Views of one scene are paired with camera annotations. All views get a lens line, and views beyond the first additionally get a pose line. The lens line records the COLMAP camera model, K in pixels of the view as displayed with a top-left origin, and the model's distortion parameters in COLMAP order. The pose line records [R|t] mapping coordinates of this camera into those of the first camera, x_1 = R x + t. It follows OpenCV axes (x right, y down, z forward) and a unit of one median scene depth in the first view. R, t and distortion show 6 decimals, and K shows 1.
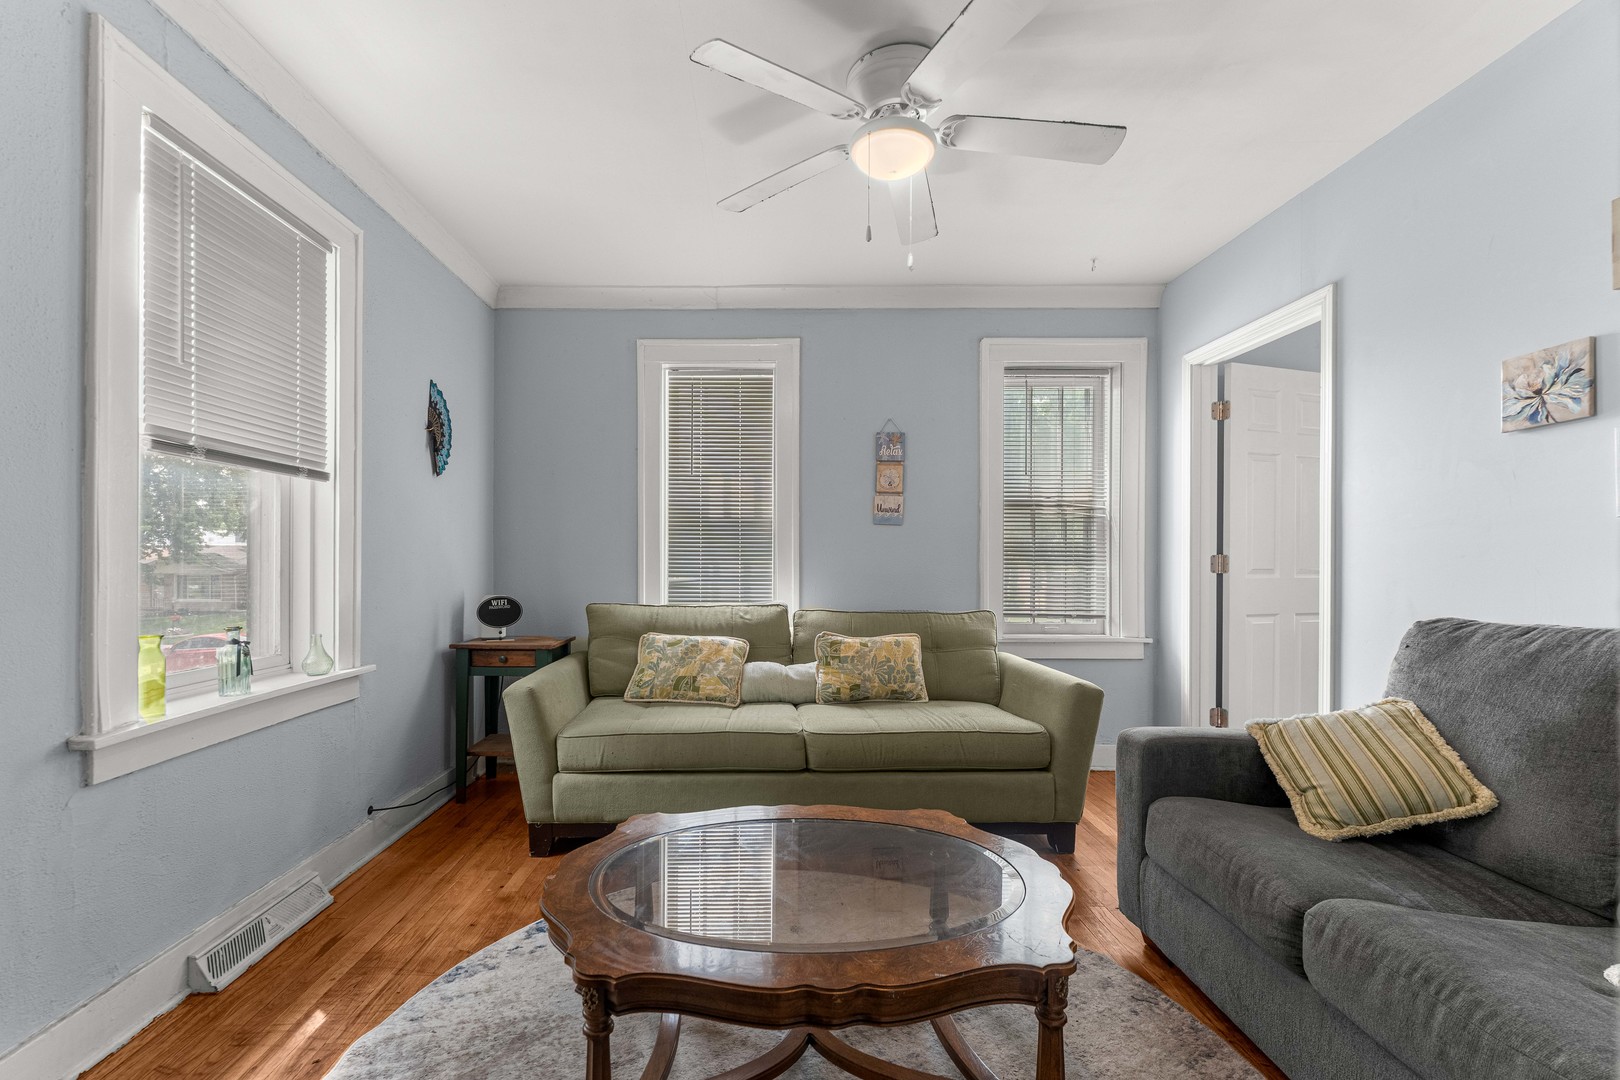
lens RADIAL K [[659.8, 0, 806.2], [0, 659.8, 556.0], [0, 0, 1]] dist [0.003669, -0.000066]
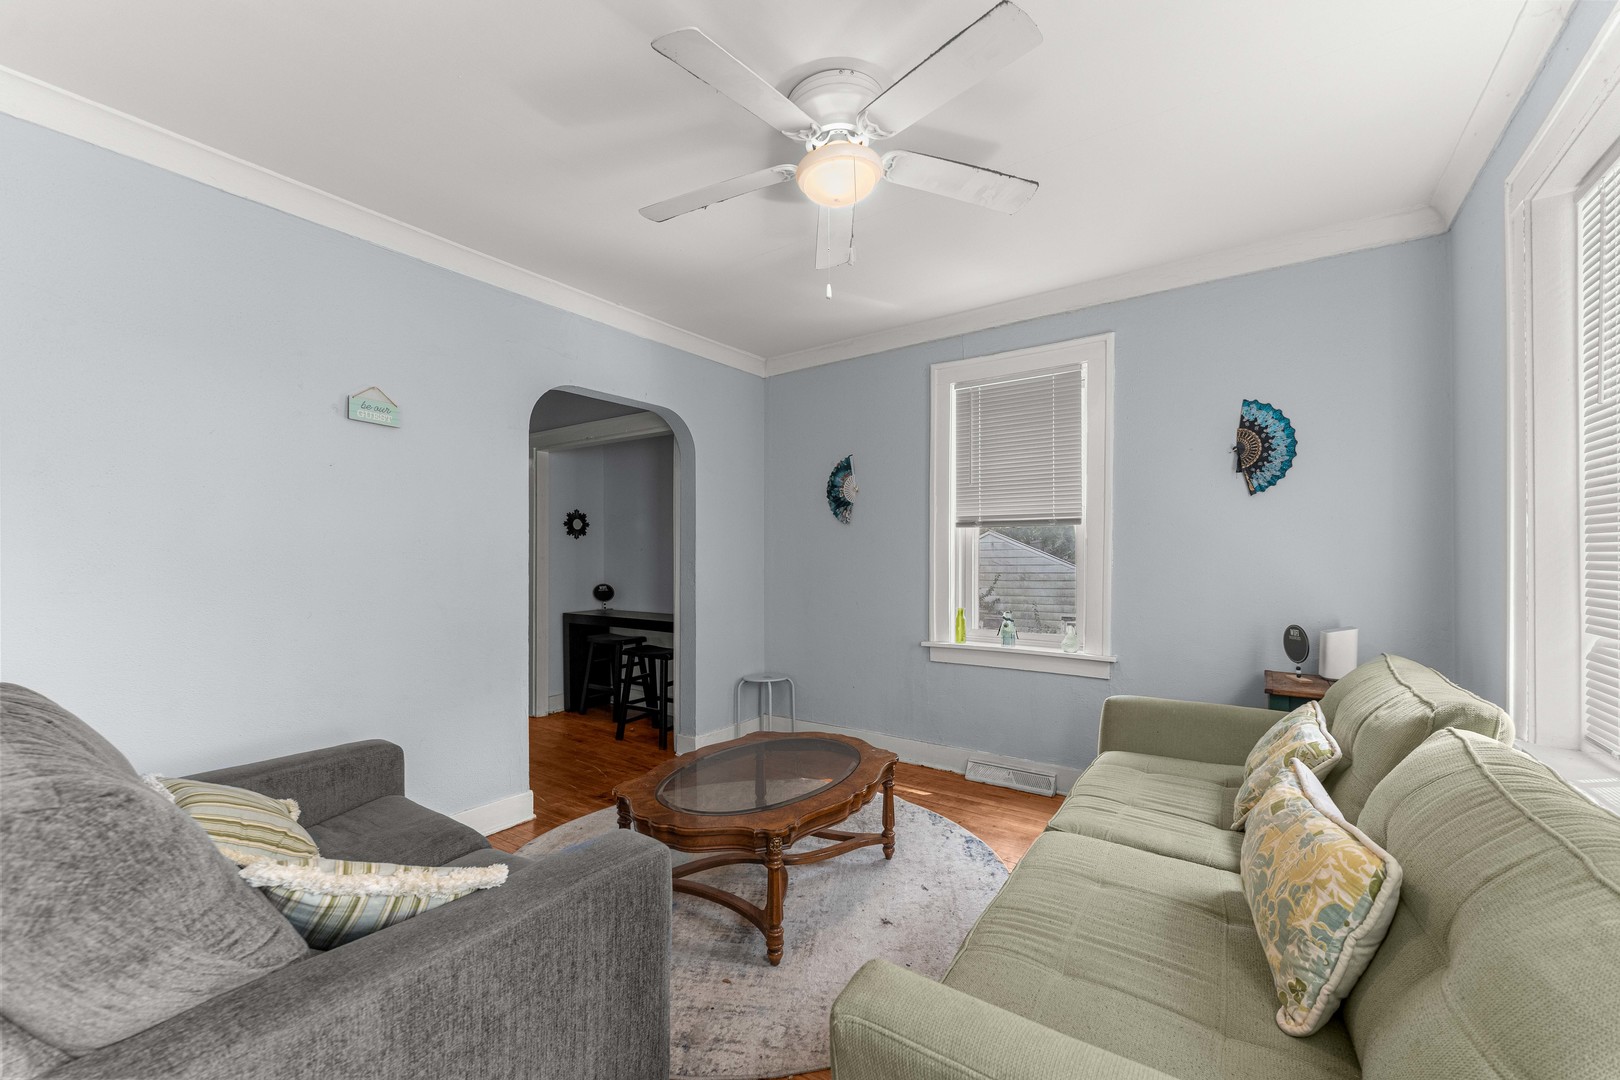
lens RADIAL K [[659.8, 0, 808.3], [0, 659.8, 551.0], [0, 0, 1]] dist [0.003669, -0.000066]
pose [[-0.601548, -0.009135, -0.798785, 1.048863], [0.004258, 0.999884, -0.014641, -0.041912], [0.798826, -0.012209, -0.601439, 1.768316]]
